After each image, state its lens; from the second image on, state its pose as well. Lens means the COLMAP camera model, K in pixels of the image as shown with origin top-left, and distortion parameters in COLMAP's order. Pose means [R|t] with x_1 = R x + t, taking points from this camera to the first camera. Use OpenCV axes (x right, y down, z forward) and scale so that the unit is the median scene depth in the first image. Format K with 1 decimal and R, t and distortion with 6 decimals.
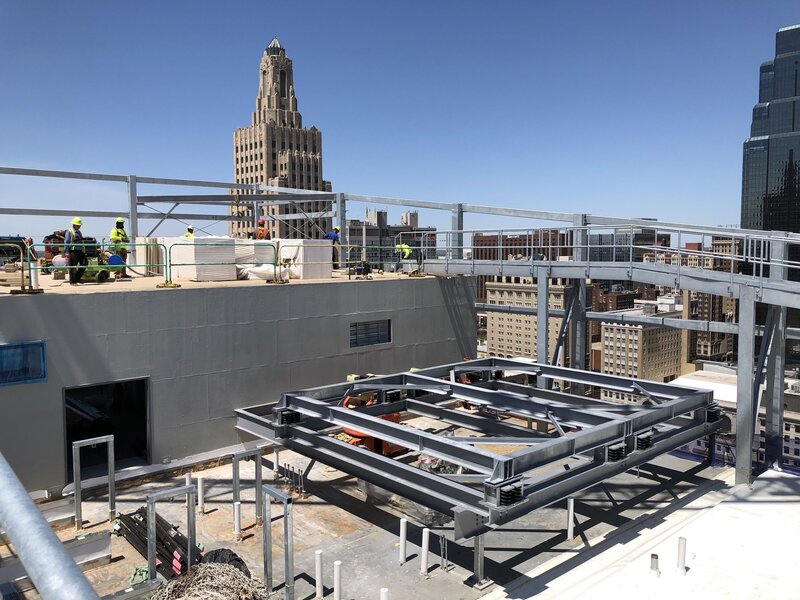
lens RADIAL K [[651.2, 0, 399.8], [0, 651.2, 300.5], [0, 0, 1]] dist [0.011338, -0.001626]
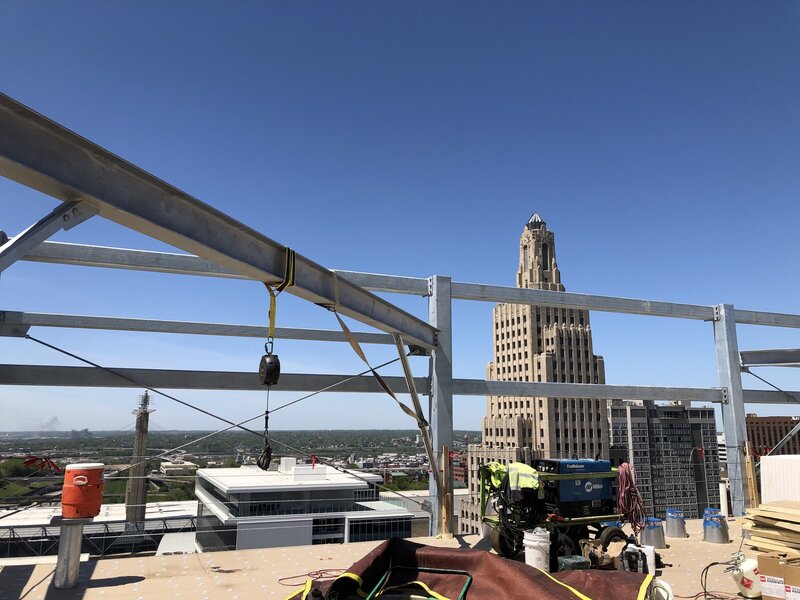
lens RADIAL K [[651.2, 0, 400.9], [0, 651.2, 298.5], [0, 0, 1]] dist [0.011338, -0.001626]
pose [[0.944961, -0.059114, -0.321799, -0.075900], [-0.031092, 0.962867, -0.268179, -0.011140], [0.325702, 0.263424, 0.908034, 0.082544]]
